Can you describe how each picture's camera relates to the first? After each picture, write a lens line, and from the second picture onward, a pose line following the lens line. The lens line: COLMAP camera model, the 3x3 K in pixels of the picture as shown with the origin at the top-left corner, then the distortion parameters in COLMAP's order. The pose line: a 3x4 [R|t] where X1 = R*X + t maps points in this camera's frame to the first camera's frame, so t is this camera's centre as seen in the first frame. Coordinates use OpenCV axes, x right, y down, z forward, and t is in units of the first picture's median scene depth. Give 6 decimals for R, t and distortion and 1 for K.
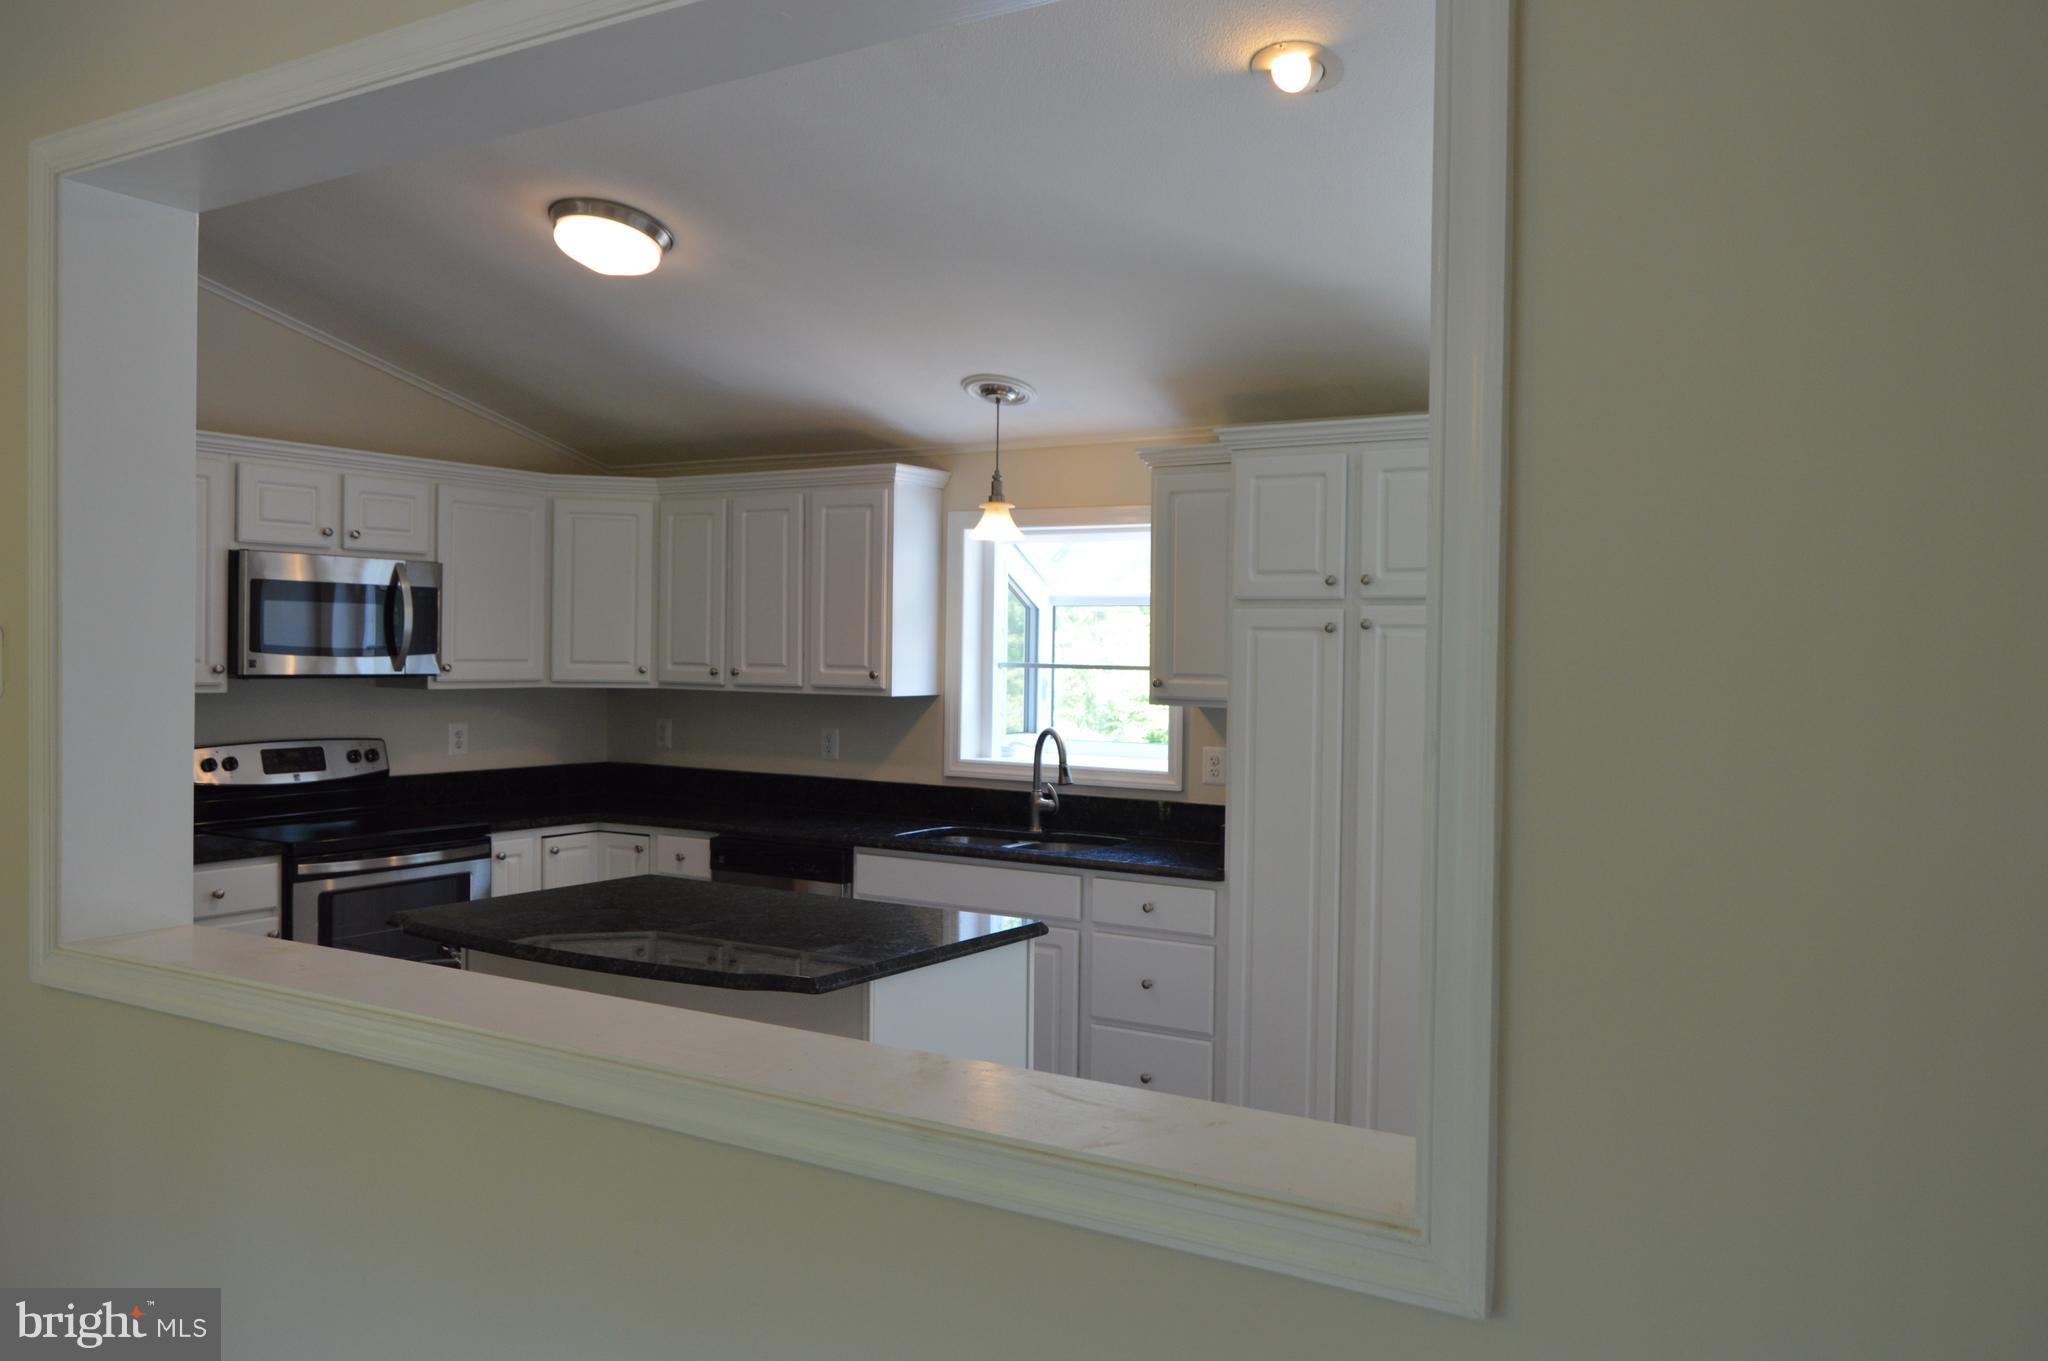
lens RADIAL K [[1628.9, 0, 1023.9], [0, 1628.9, 687.2], [0, 0, 1]] dist [-0.007711, 0.001367]
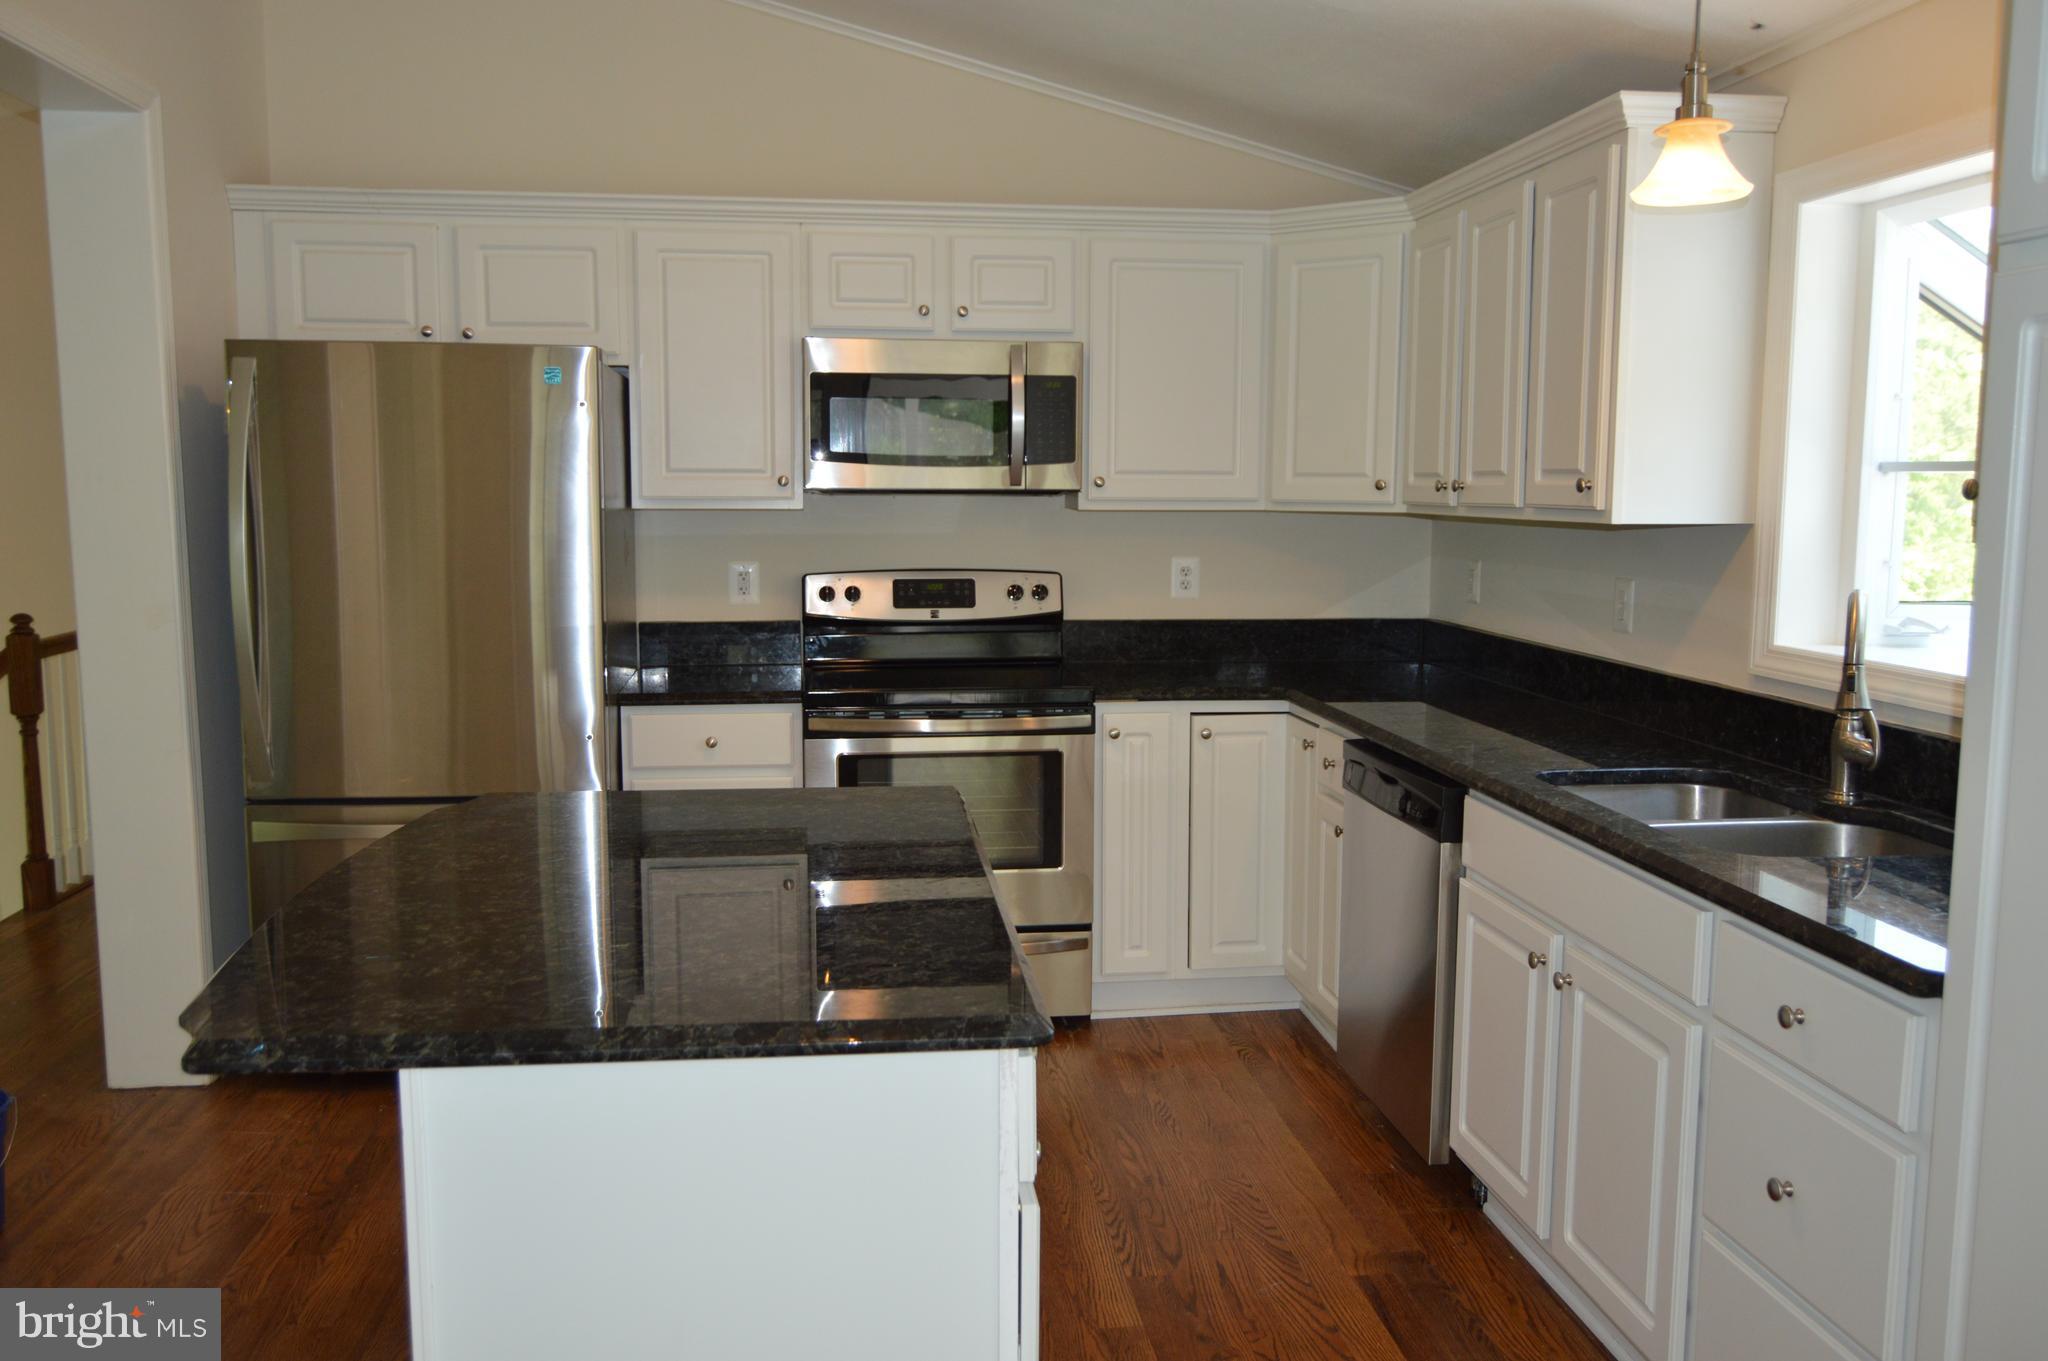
lens RADIAL K [[1628.9, 0, 1033.7], [0, 1628.9, 678.0], [0, 0, 1]] dist [-0.007711, 0.001367]
pose [[0.631901, 0.080624, -0.770844, 0.229512], [-0.013271, 0.995554, 0.093248, 0.009114], [0.774936, -0.048694, 0.630162, 0.495465]]
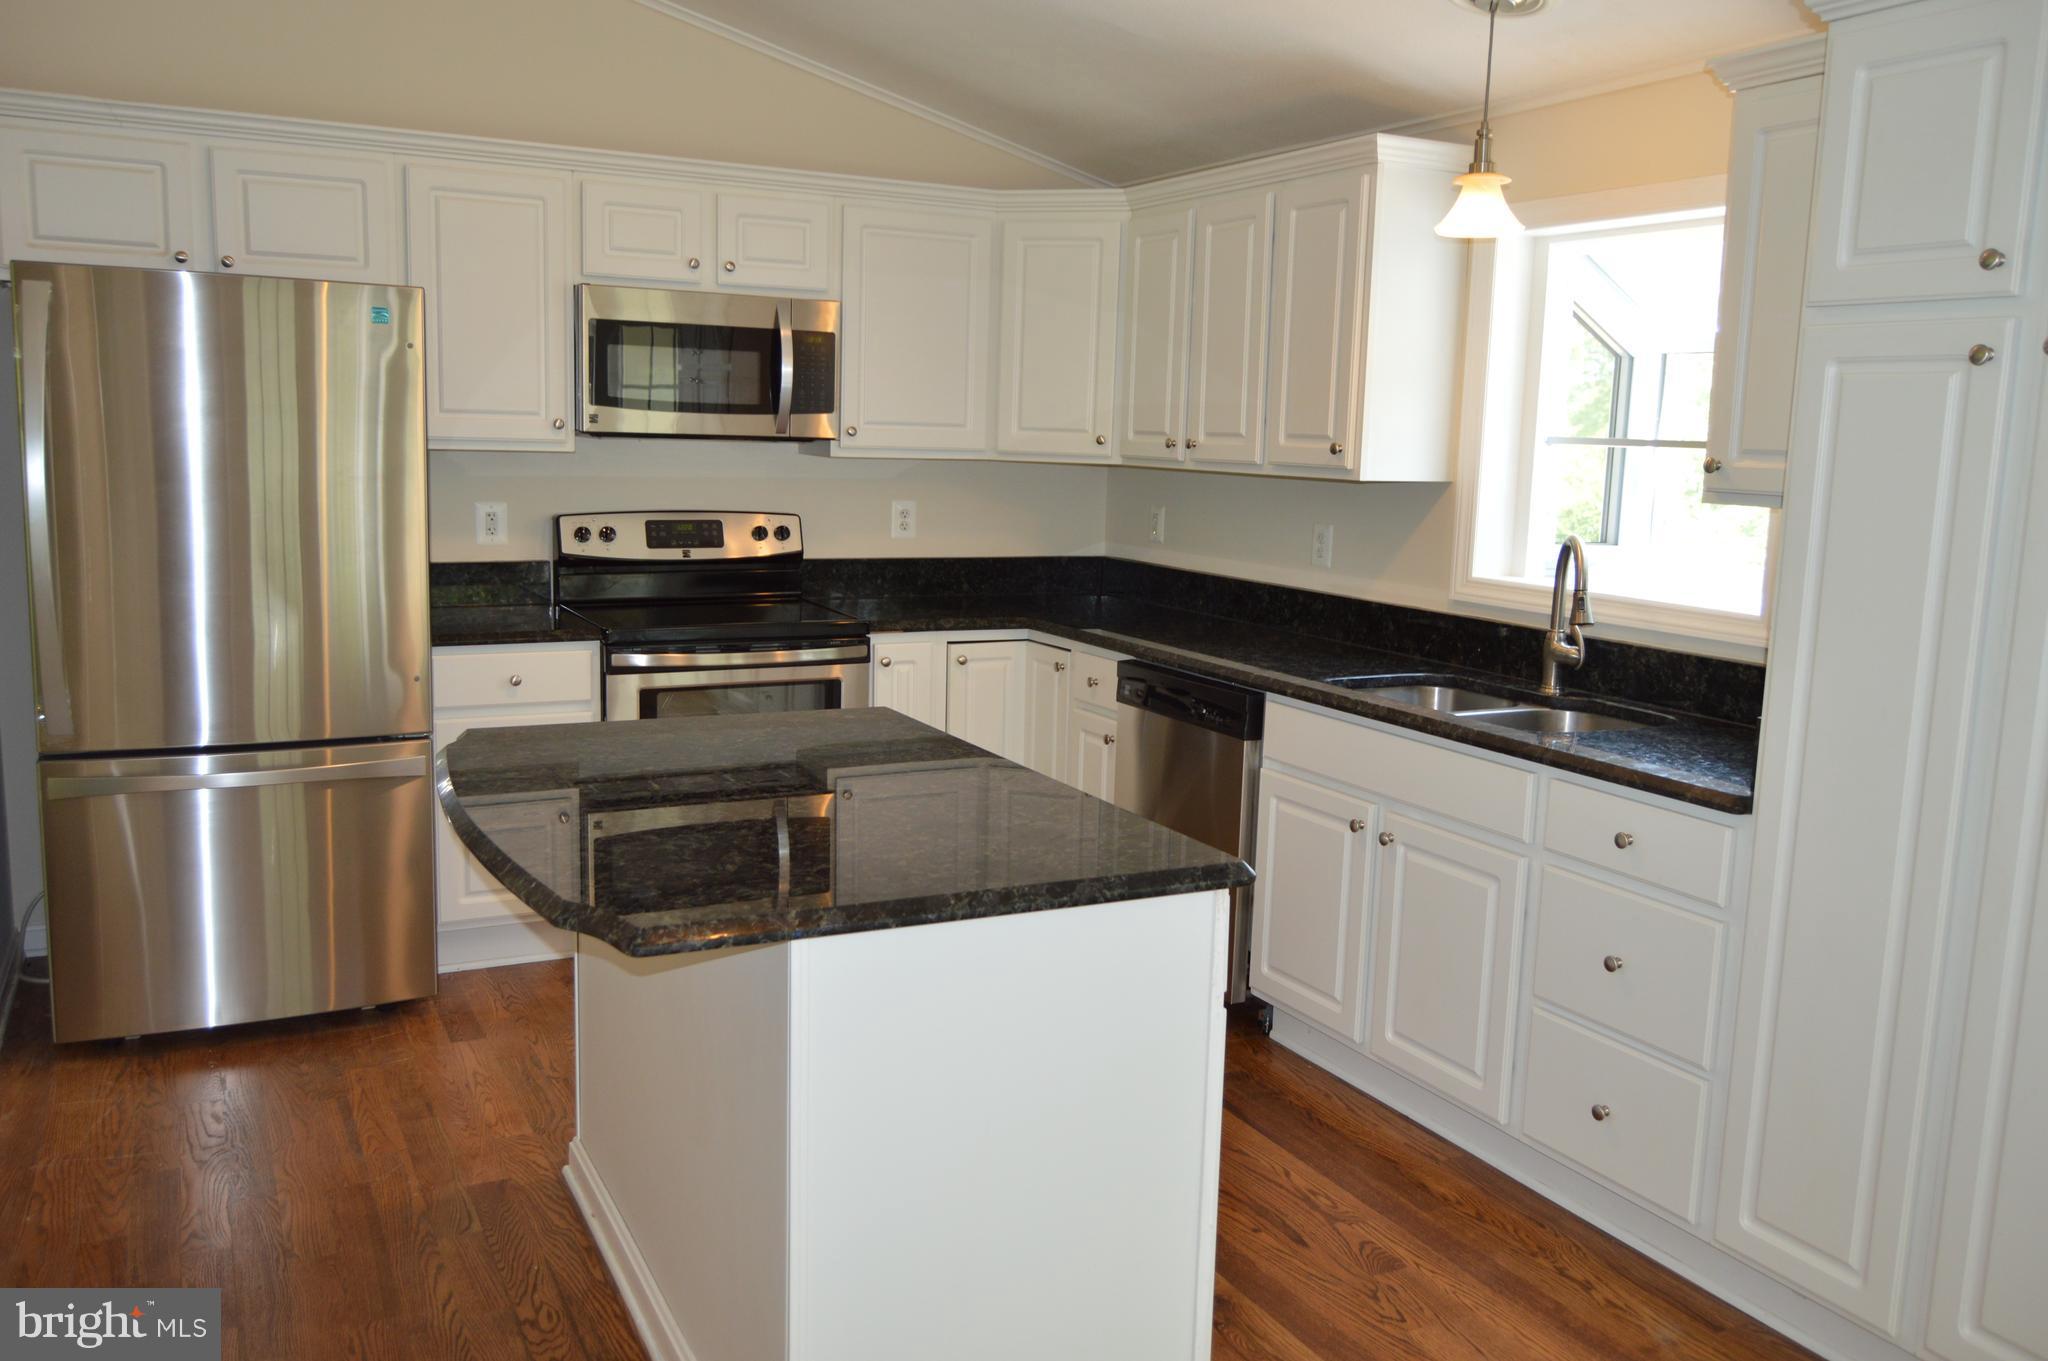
lens RADIAL K [[1628.9, 0, 1025.0], [0, 1628.9, 678.4], [0, 0, 1]] dist [-0.007711, 0.001367]
pose [[0.861359, 0.088217, -0.500278, 0.152869], [-0.029039, 0.991746, 0.124883, 0.006967], [0.507166, -0.093041, 0.856811, 0.323832]]
